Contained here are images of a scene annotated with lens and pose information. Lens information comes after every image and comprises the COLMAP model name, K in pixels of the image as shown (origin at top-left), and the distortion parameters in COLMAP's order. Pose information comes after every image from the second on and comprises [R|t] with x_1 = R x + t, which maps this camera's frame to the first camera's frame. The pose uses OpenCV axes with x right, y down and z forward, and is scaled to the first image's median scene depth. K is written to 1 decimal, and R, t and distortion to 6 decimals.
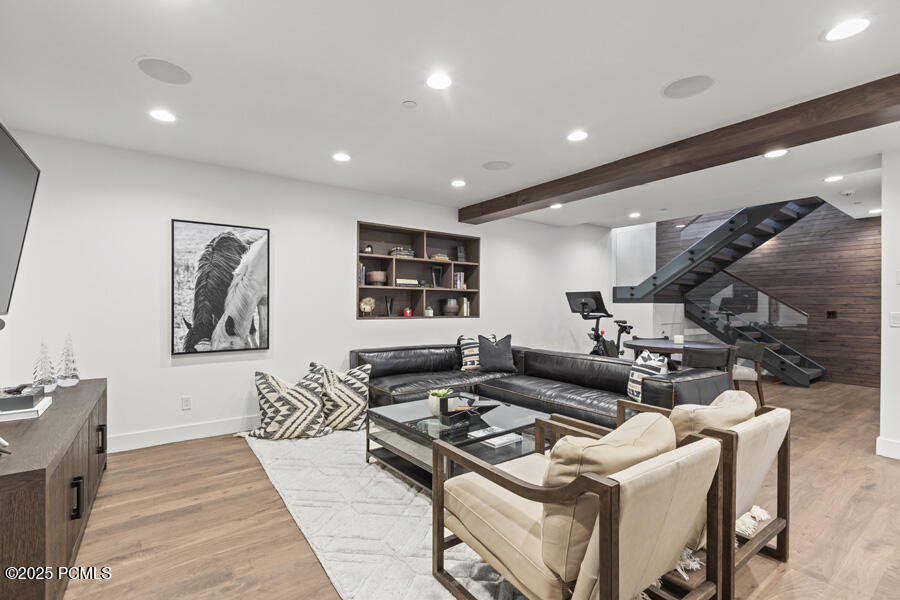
lens RADIAL K [[406.9, 0, 448.4], [0, 406.9, 304.8], [0, 0, 1]] dist [0.006752, -0.001695]
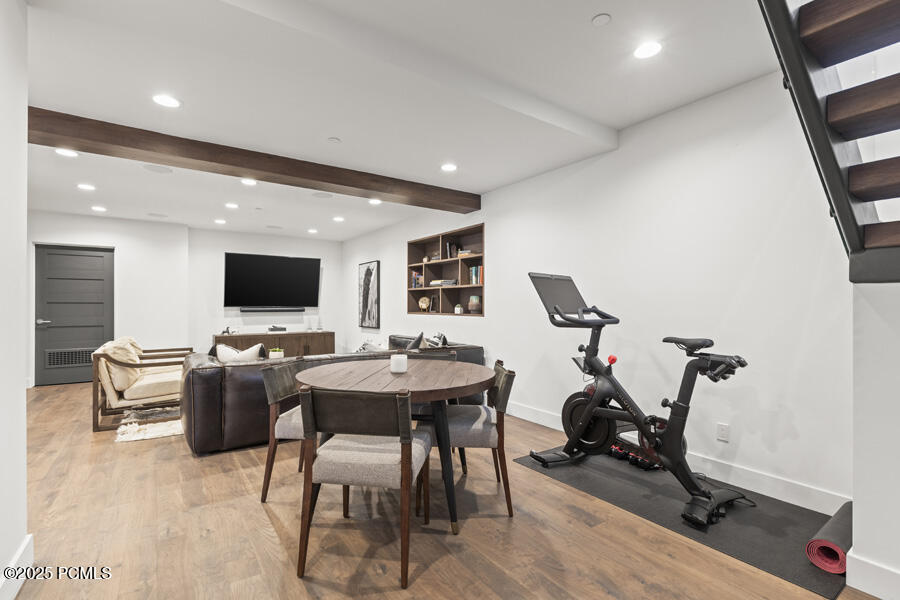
lens RADIAL K [[406.9, 0, 449.7], [0, 406.9, 302.2], [0, 0, 1]] dist [0.006752, -0.001695]
pose [[-0.006817, -0.012201, -0.999902, 0.273001], [0.001222, 0.999925, -0.012209, 0.003388], [0.999976, -0.001305, -0.006801, 0.272396]]
